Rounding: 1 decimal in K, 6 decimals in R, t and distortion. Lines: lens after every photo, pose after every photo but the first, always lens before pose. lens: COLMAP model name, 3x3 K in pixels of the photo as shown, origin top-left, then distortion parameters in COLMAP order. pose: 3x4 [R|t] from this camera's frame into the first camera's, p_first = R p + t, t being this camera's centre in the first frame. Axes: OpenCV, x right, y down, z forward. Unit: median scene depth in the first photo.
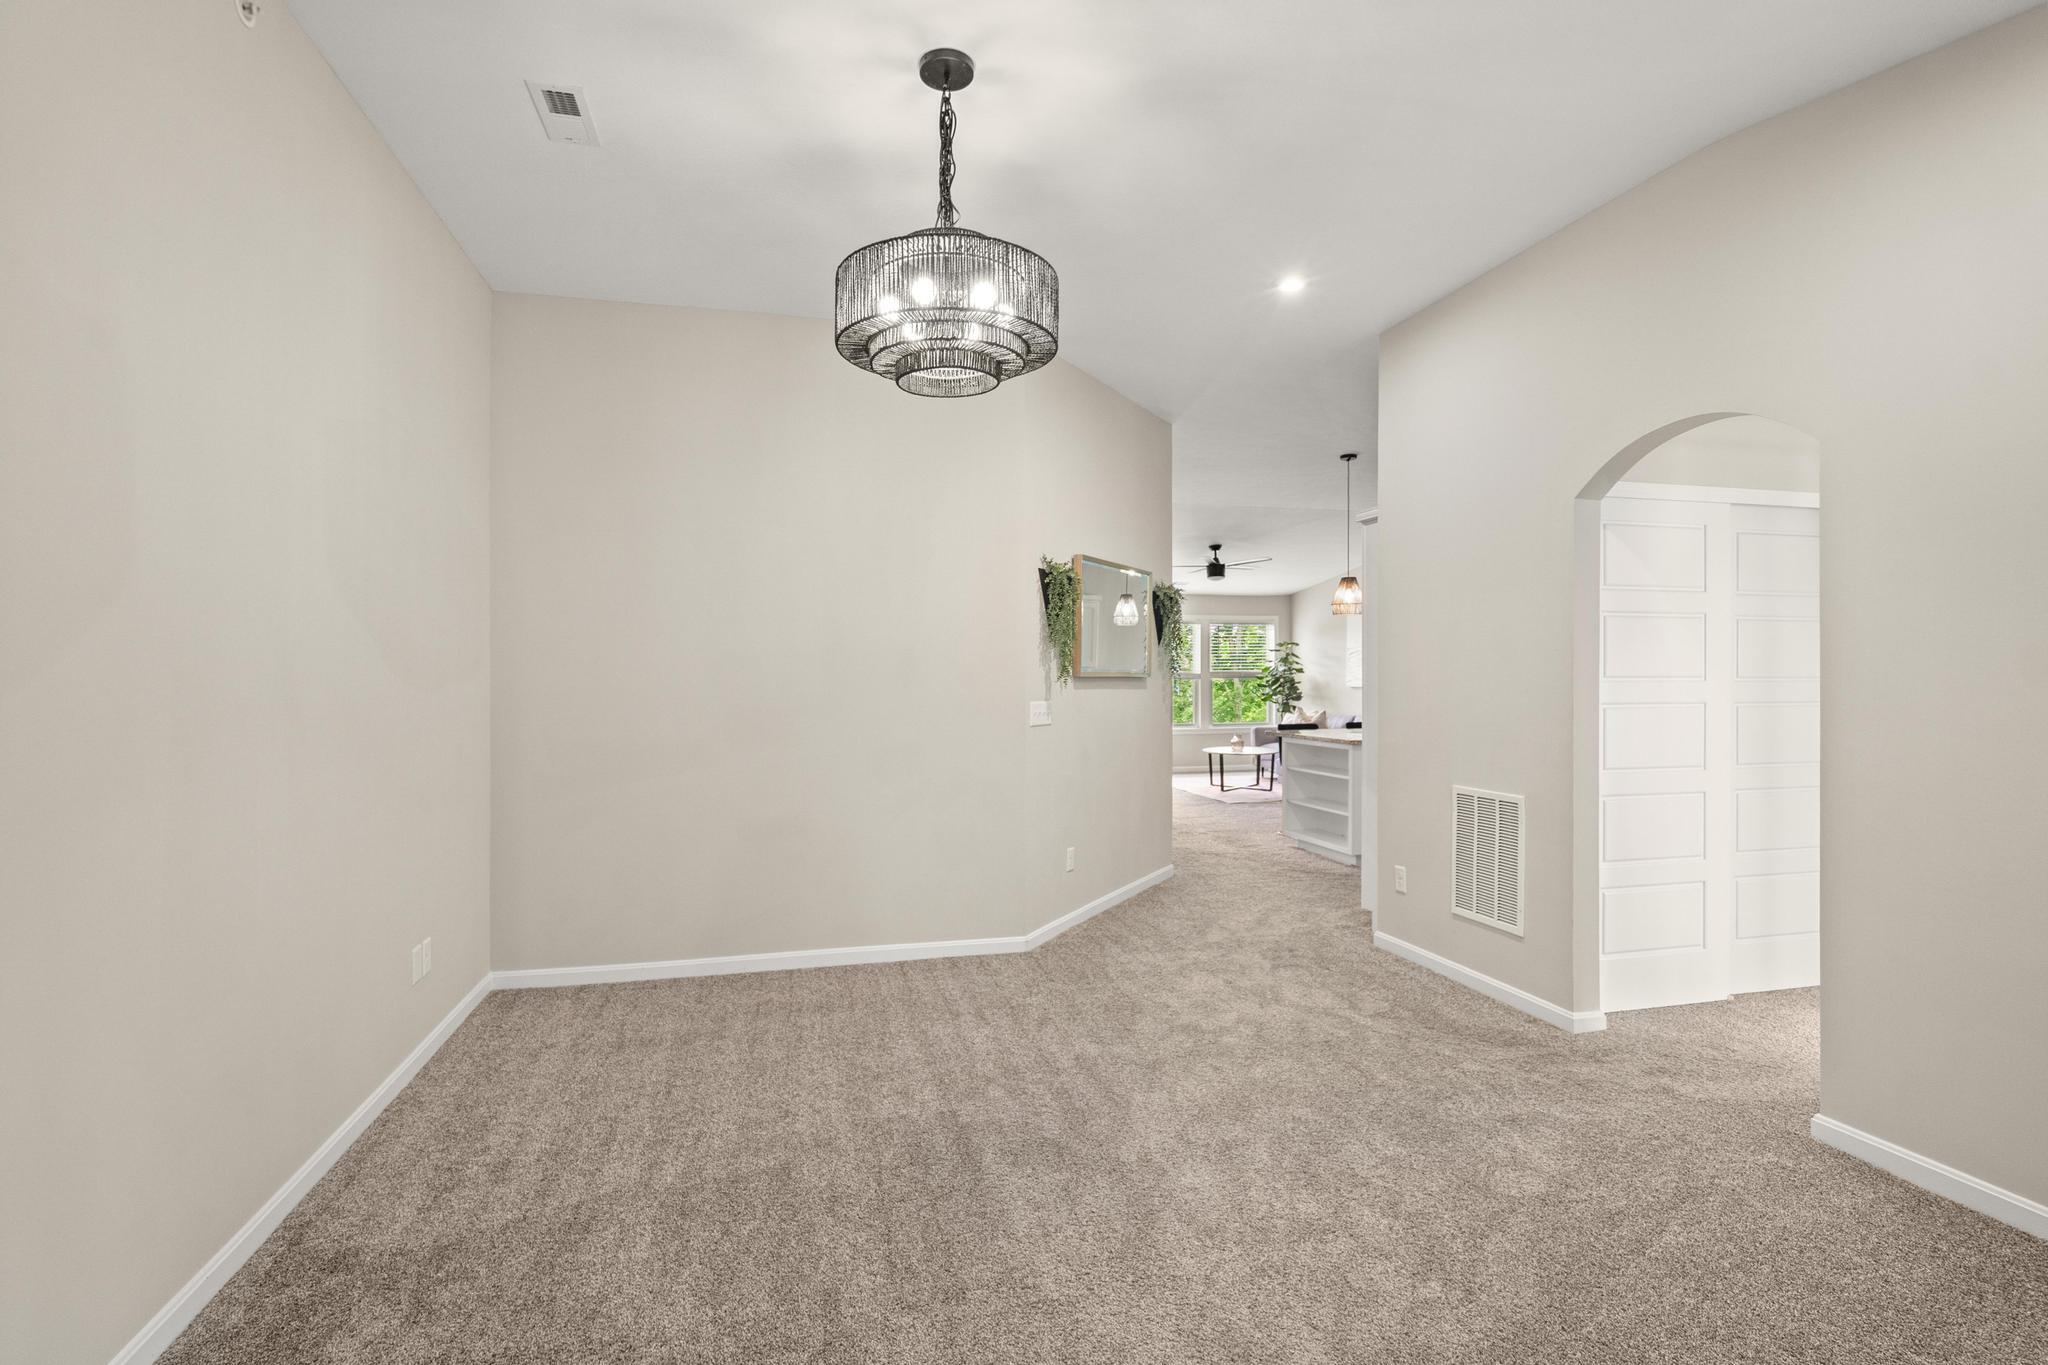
lens RADIAL K [[945.3, 0, 992.3], [0, 945.3, 686.7], [0, 0, 1]] dist [-0.004953, 0.002884]
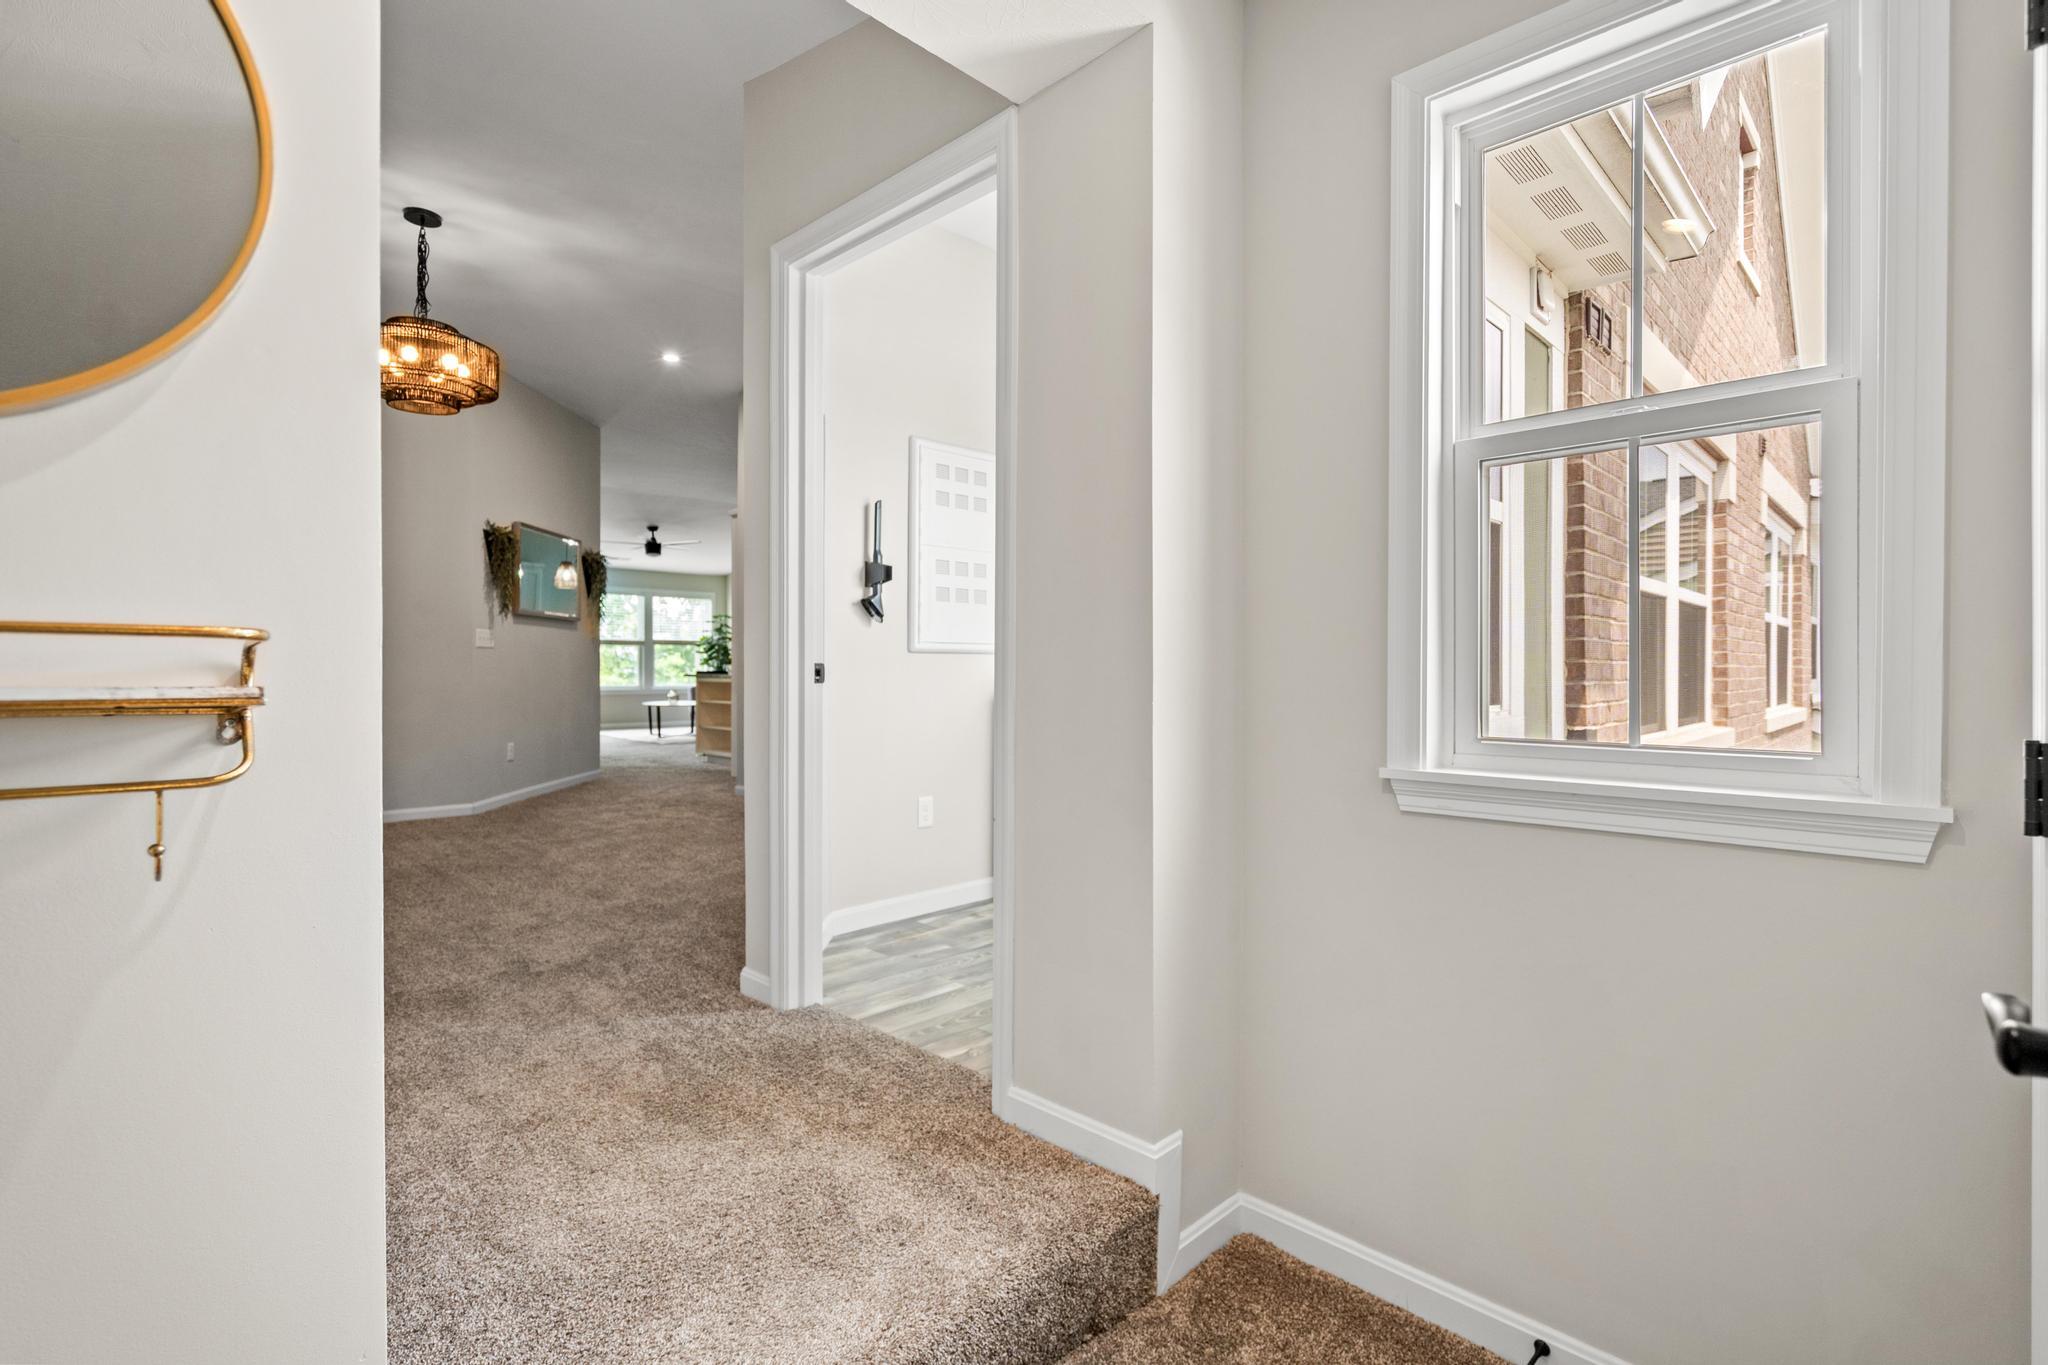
lens RADIAL K [[945.3, 0, 1013.1], [0, 945.3, 683.4], [0, 0, 1]] dist [-0.004953, 0.002884]
pose [[0.843969, -0.000231, 0.536391, -0.020497], [-0.003756, 0.999973, 0.006341, 0.048171], [-0.536378, -0.007366, 0.843946, -0.312625]]
